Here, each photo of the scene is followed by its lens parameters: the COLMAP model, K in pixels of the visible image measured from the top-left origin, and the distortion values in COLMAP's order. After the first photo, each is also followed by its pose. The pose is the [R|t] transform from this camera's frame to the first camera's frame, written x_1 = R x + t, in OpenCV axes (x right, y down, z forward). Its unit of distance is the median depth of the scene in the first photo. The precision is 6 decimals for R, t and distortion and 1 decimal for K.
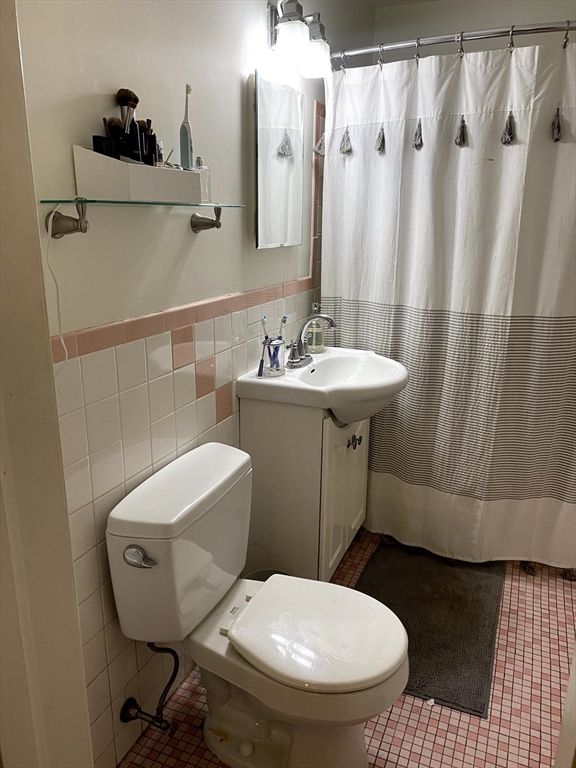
lens RADIAL K [[576.7, 0, 280.9], [0, 576.7, 388.8], [0, 0, 1]] dist [-0.009484, -0.011389]
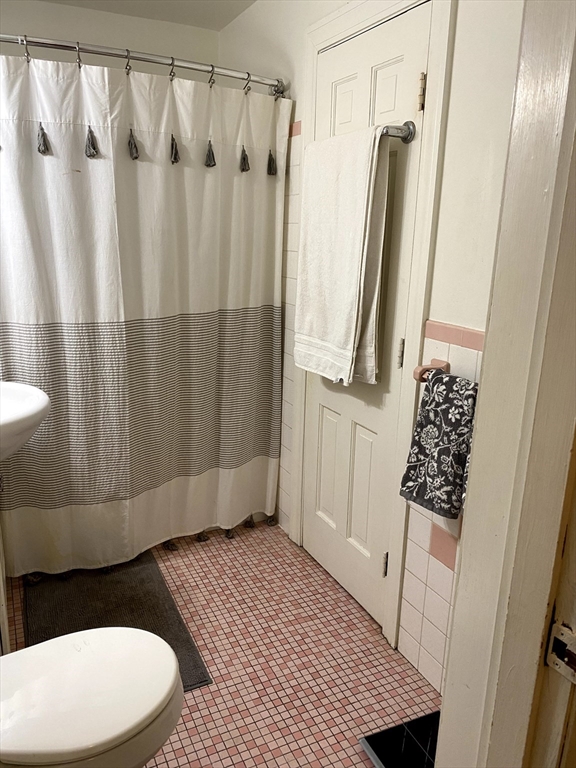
lens RADIAL K [[576.7, 0, 290.9], [0, 576.7, 388.6], [0, 0, 1]] dist [-0.009484, -0.011389]
pose [[0.646749, -0.192262, 0.738072, -0.212000], [0.195174, 0.977205, 0.083529, -0.034917], [-0.737308, 0.090030, 0.669531, 0.079025]]
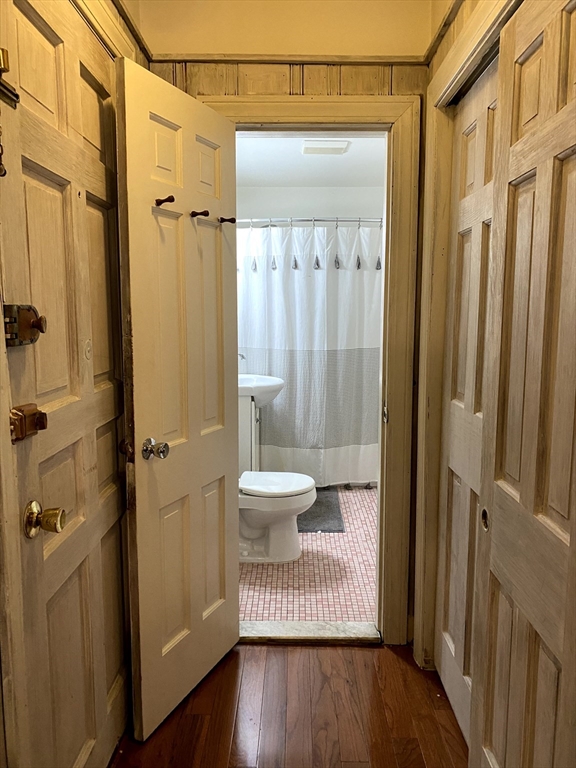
lens RADIAL K [[576.7, 0, 287.3], [0, 576.7, 382.8], [0, 0, 1]] dist [-0.009484, -0.011389]
pose [[0.923906, -0.058988, 0.378046, -0.514148], [0.113963, 0.985625, -0.124722, 0.228663], [-0.365255, 0.158315, 0.917347, -0.810396]]
